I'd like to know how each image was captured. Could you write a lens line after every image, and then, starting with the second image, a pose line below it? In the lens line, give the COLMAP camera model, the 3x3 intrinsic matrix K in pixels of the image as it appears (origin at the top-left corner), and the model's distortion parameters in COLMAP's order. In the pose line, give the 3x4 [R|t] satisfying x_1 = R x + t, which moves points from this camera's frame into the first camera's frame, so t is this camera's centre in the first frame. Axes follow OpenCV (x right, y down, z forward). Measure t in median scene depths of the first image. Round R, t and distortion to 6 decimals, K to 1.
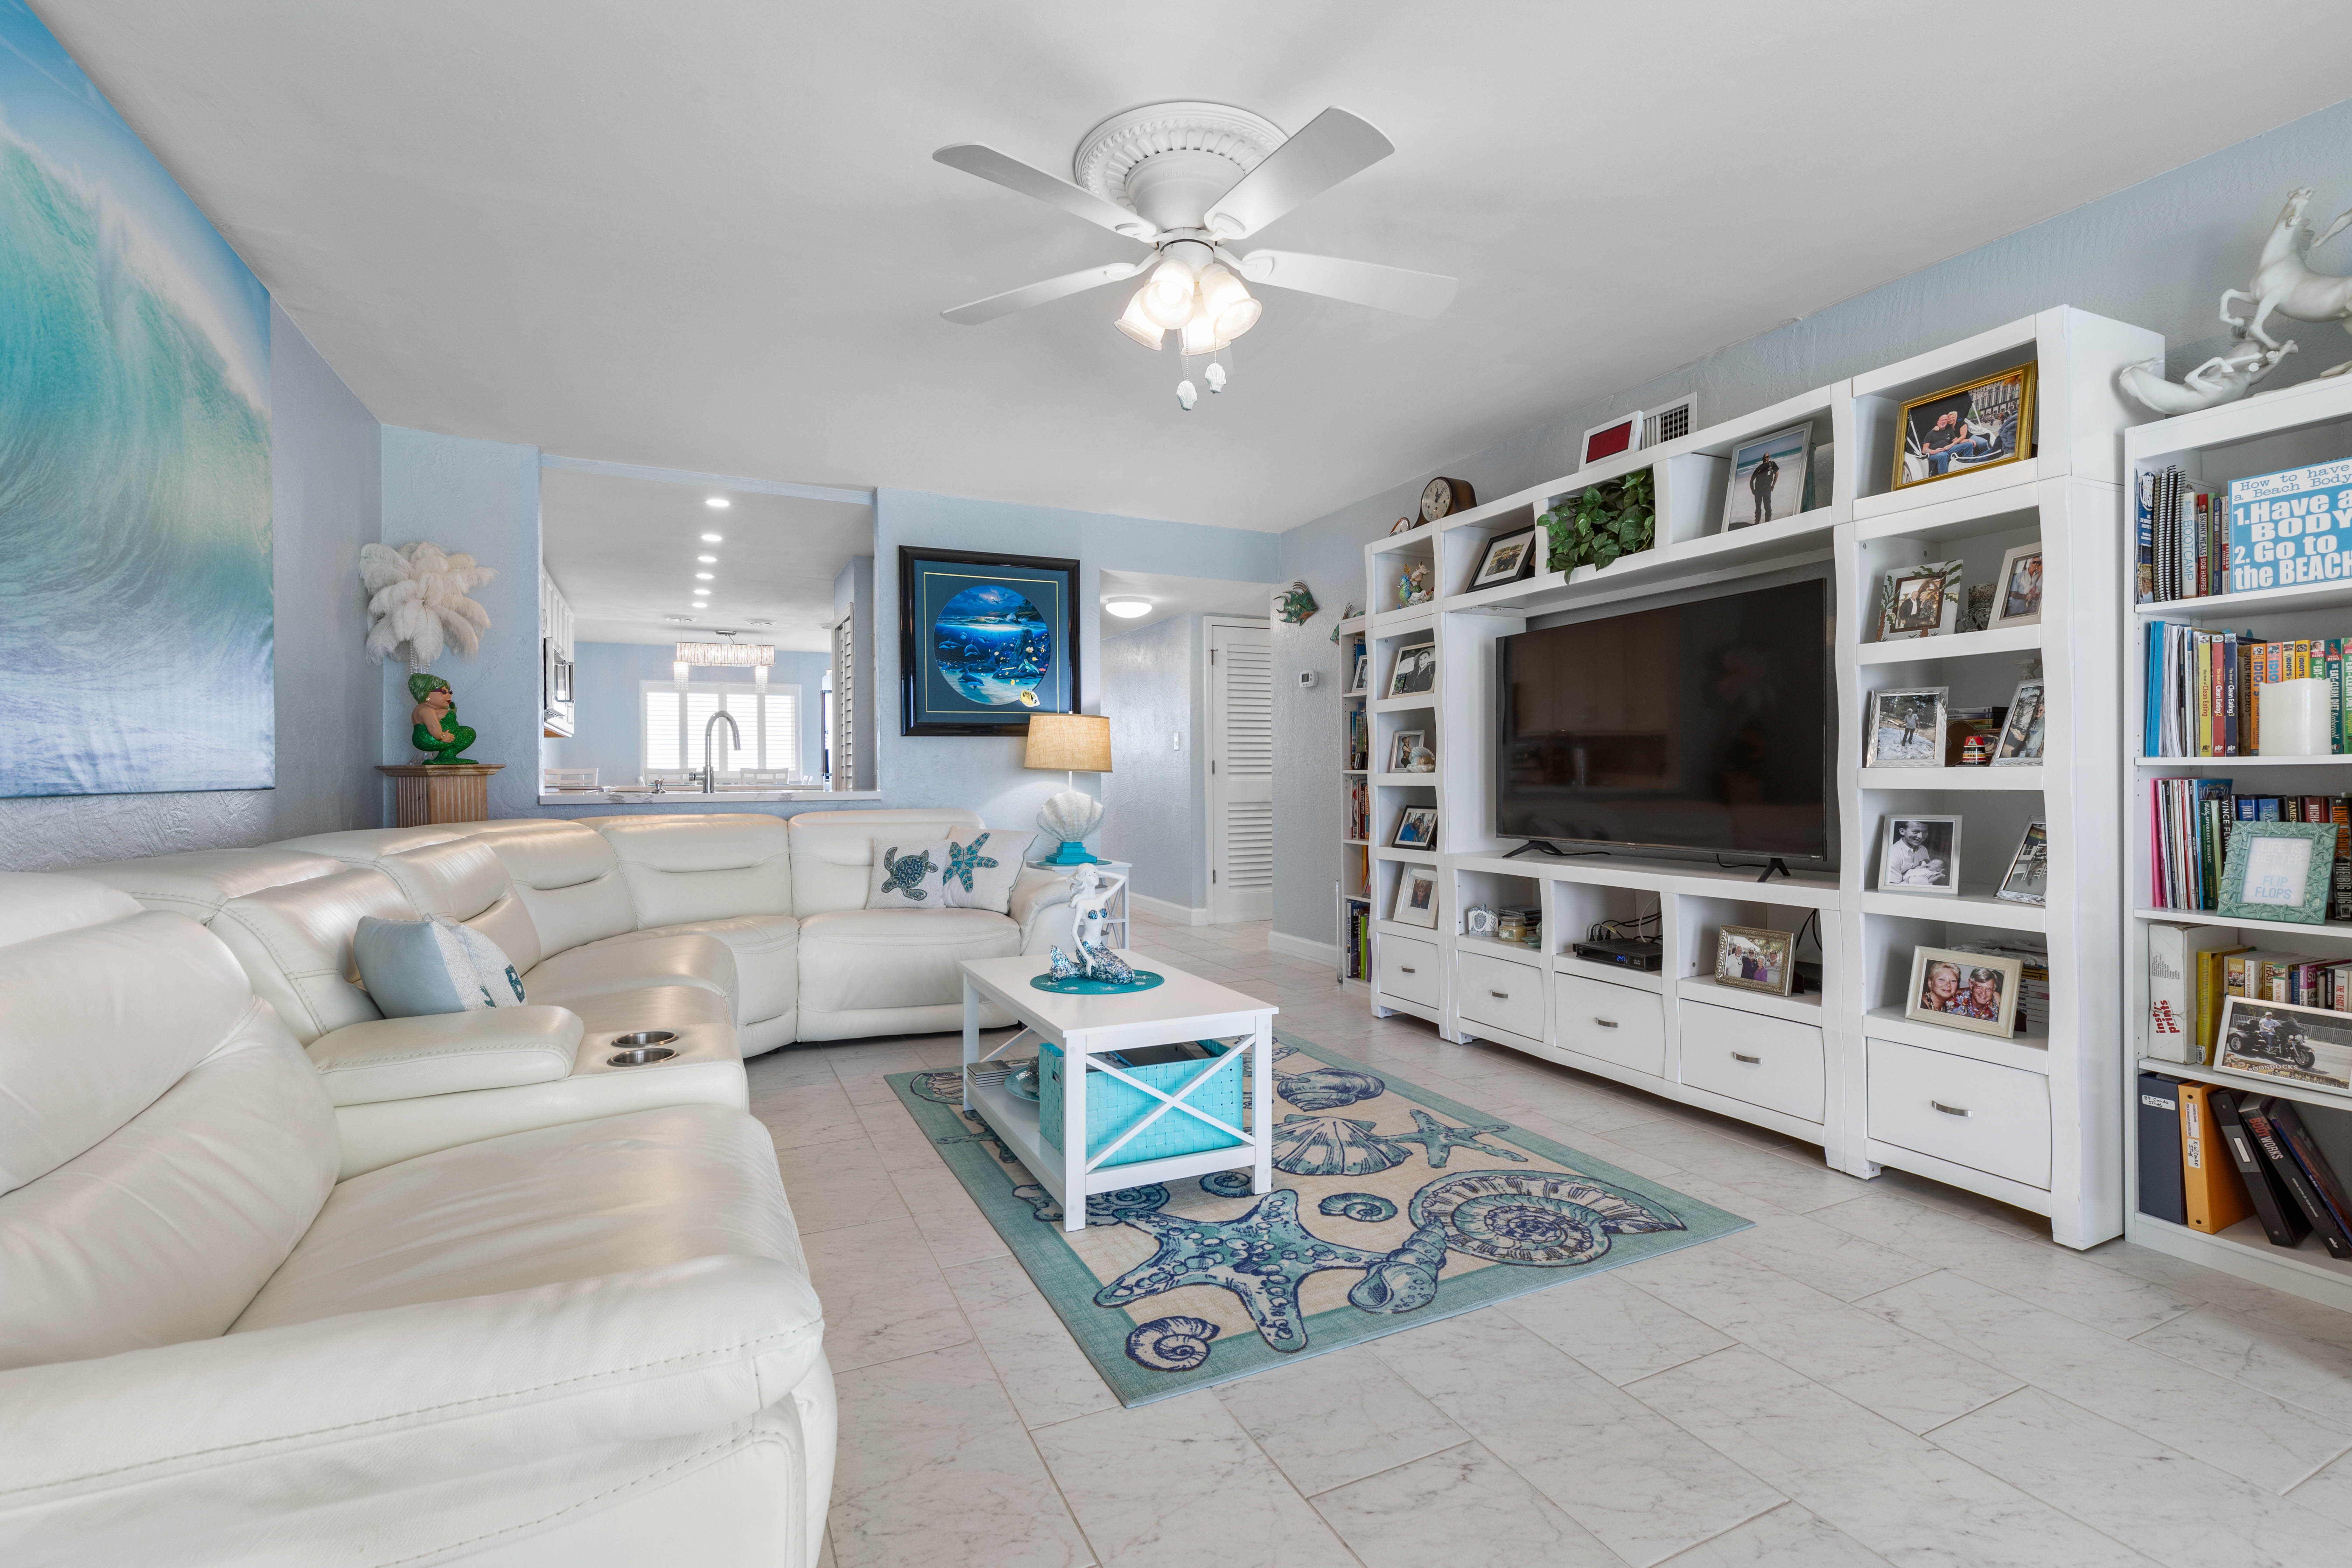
lens RADIAL K [[1073.2, 0, 1192.0], [0, 1073.2, 783.0], [0, 0, 1]] dist [0.000718, -0.000241]
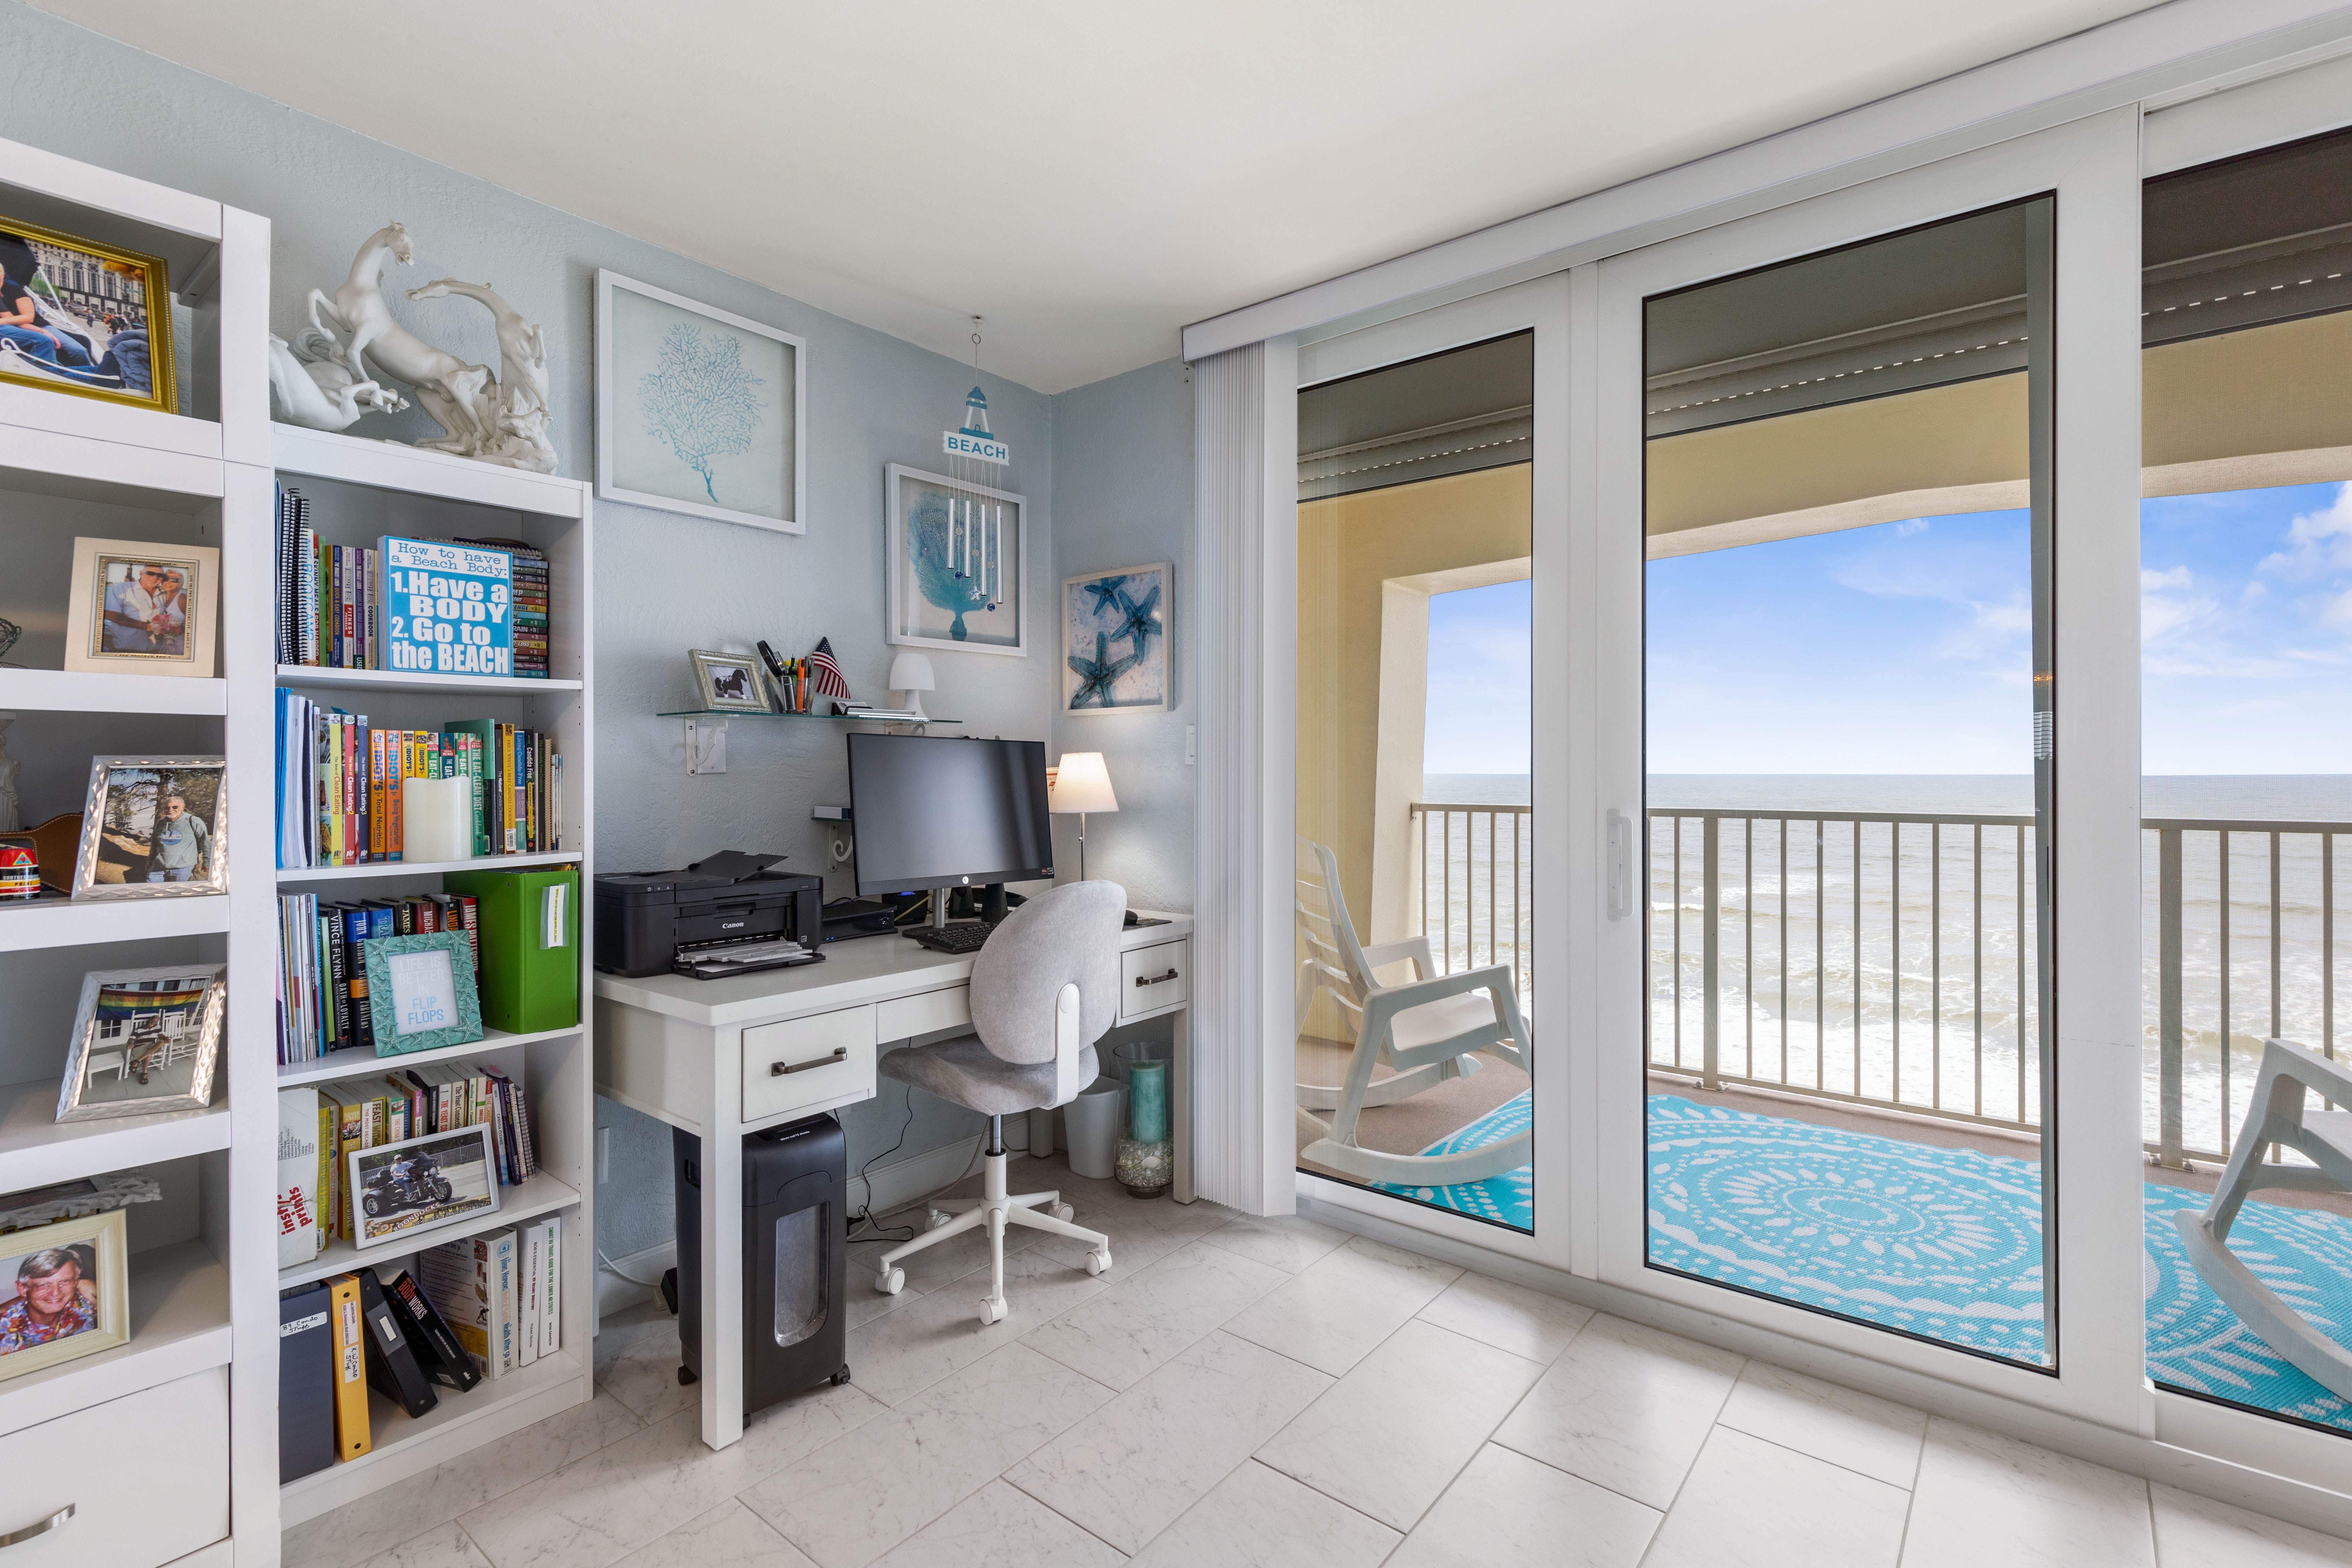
lens RADIAL K [[1093.5, 0, 1181.8], [0, 1093.5, 771.2], [0, 0, 1]] dist [0.009189, -0.000421]
pose [[-0.441059, 0.002058, 0.897476, -0.021436], [0.007209, 0.999973, 0.001250, -0.026309], [-0.897449, 0.007021, -0.441062, 0.229606]]
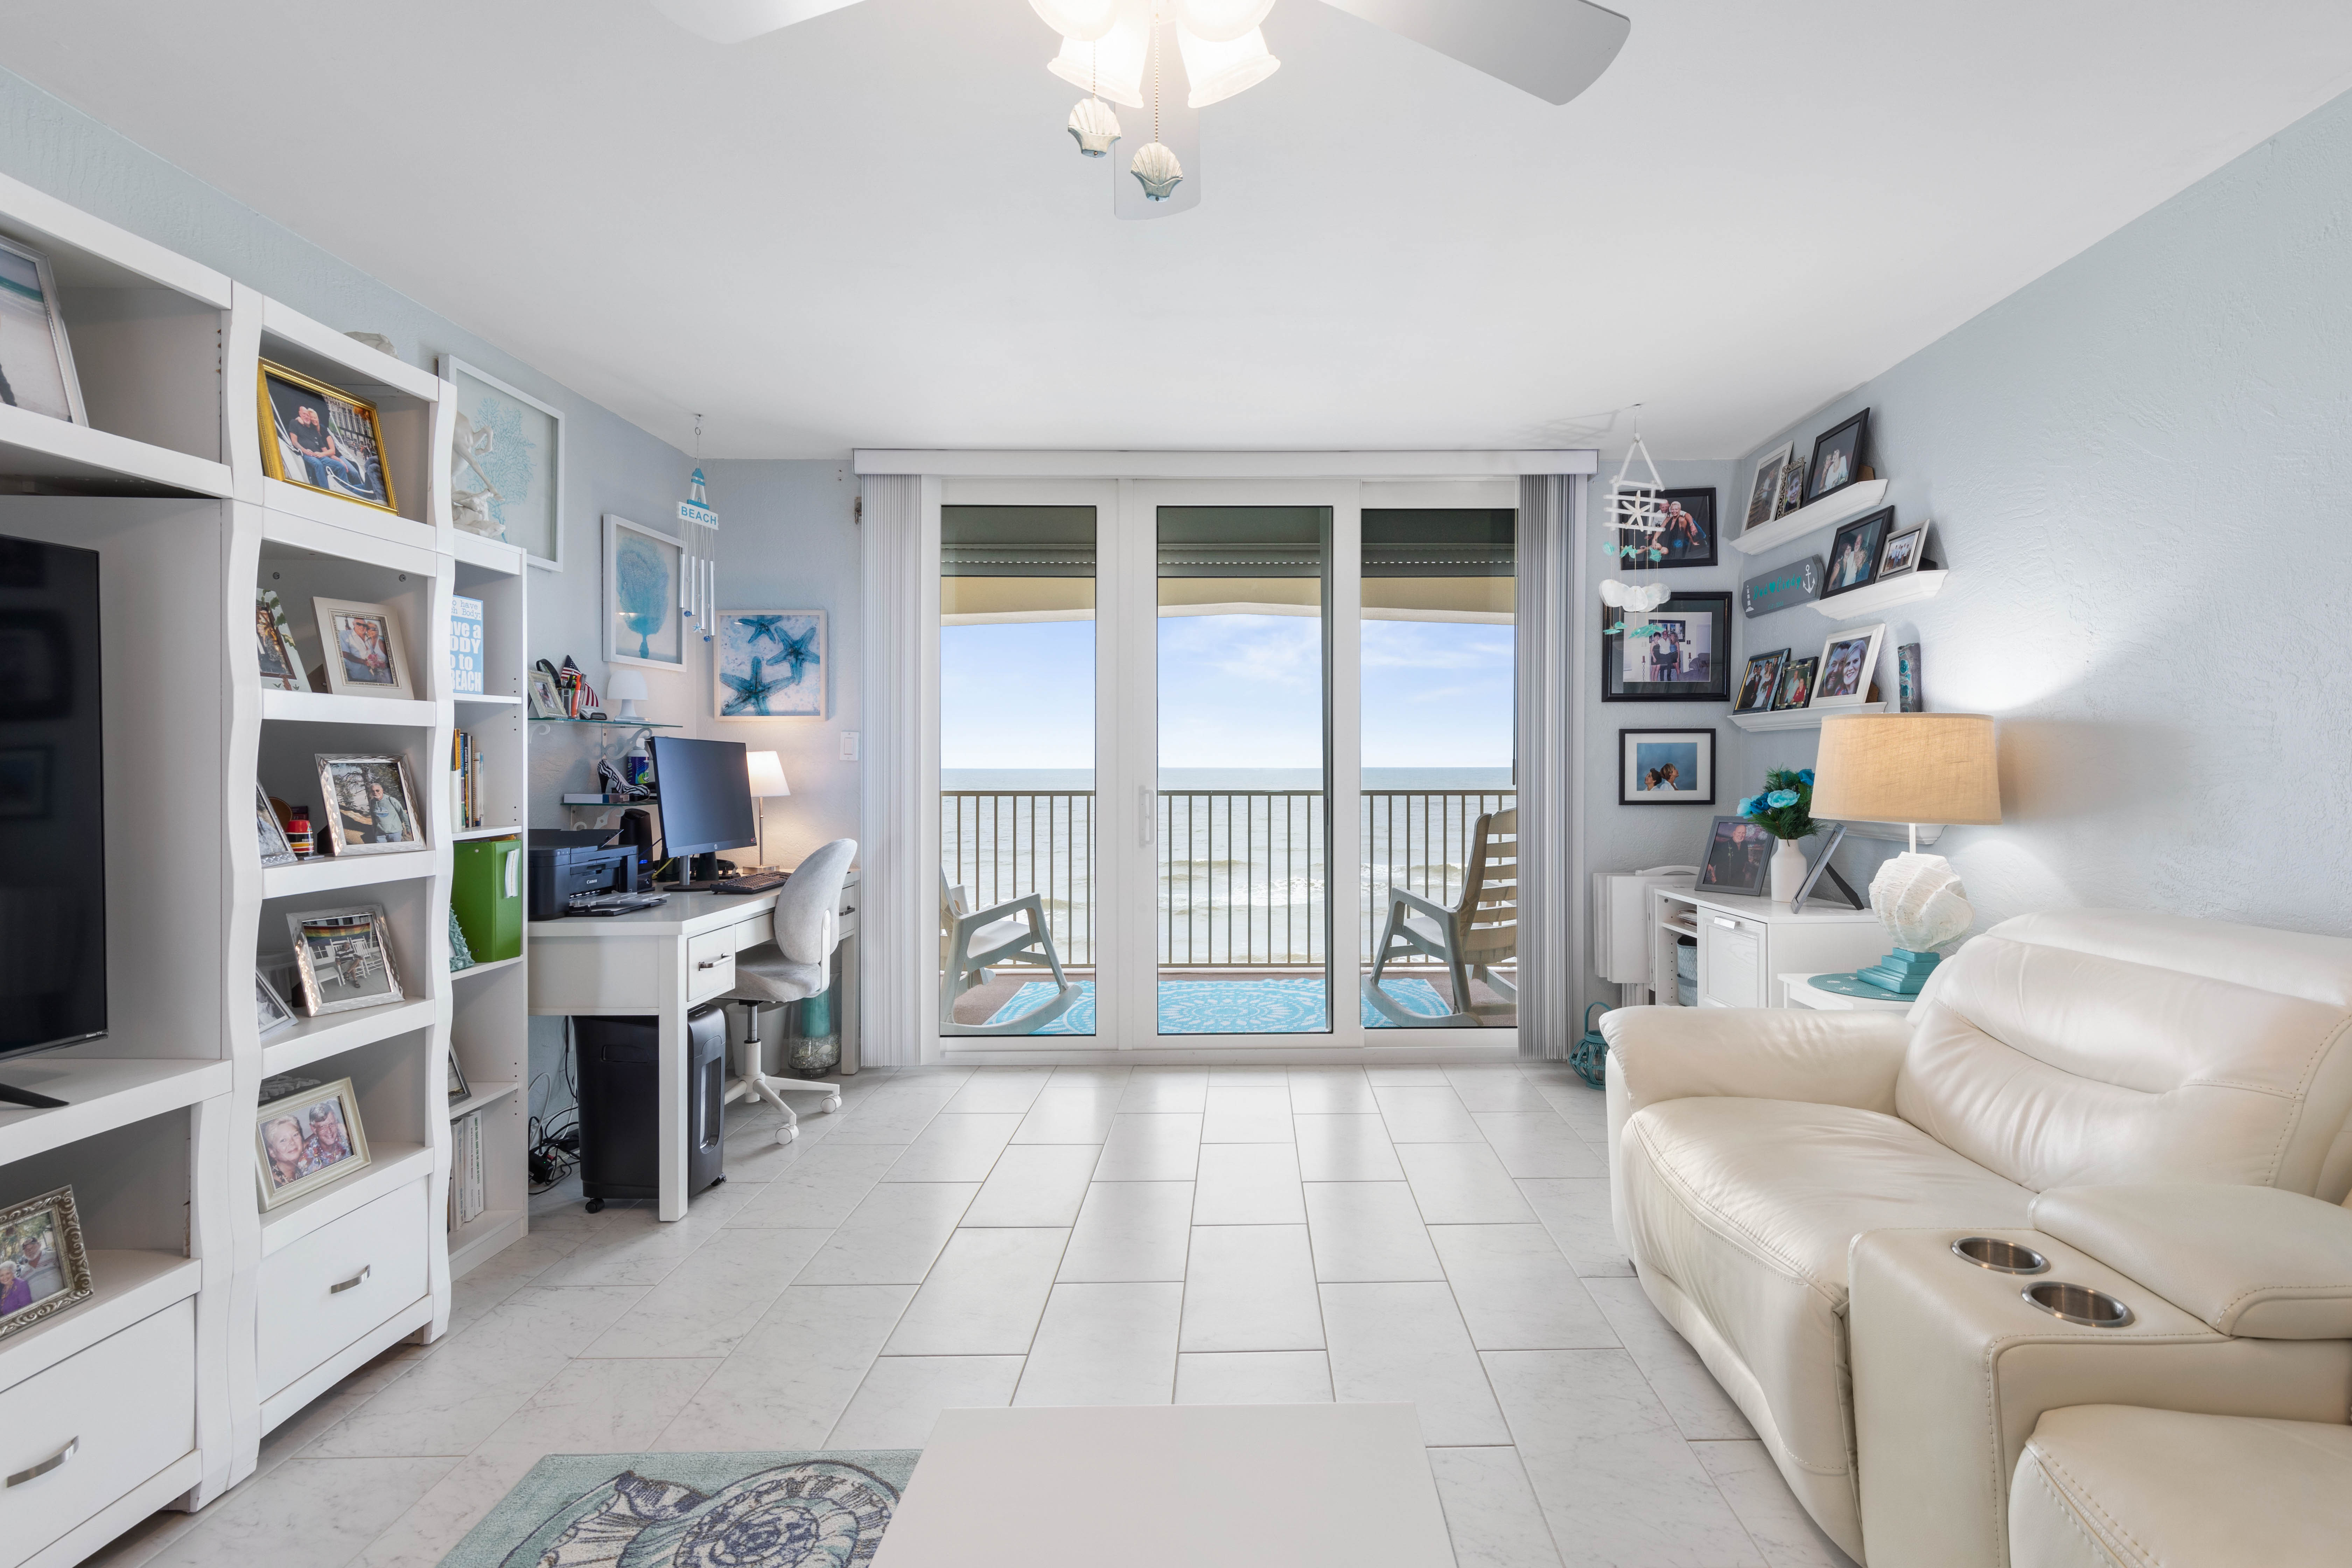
lens RADIAL K [[1124.2, 0, 1286.5], [0, 1124.2, 768.1], [0, 0, 1]] dist [0.001436, 0.000247]
pose [[-0.920117, 0.000638, 0.391643, -0.089249], [0.004149, 0.999958, 0.008118, -0.028021], [-0.391622, 0.009095, -0.920081, 0.482886]]
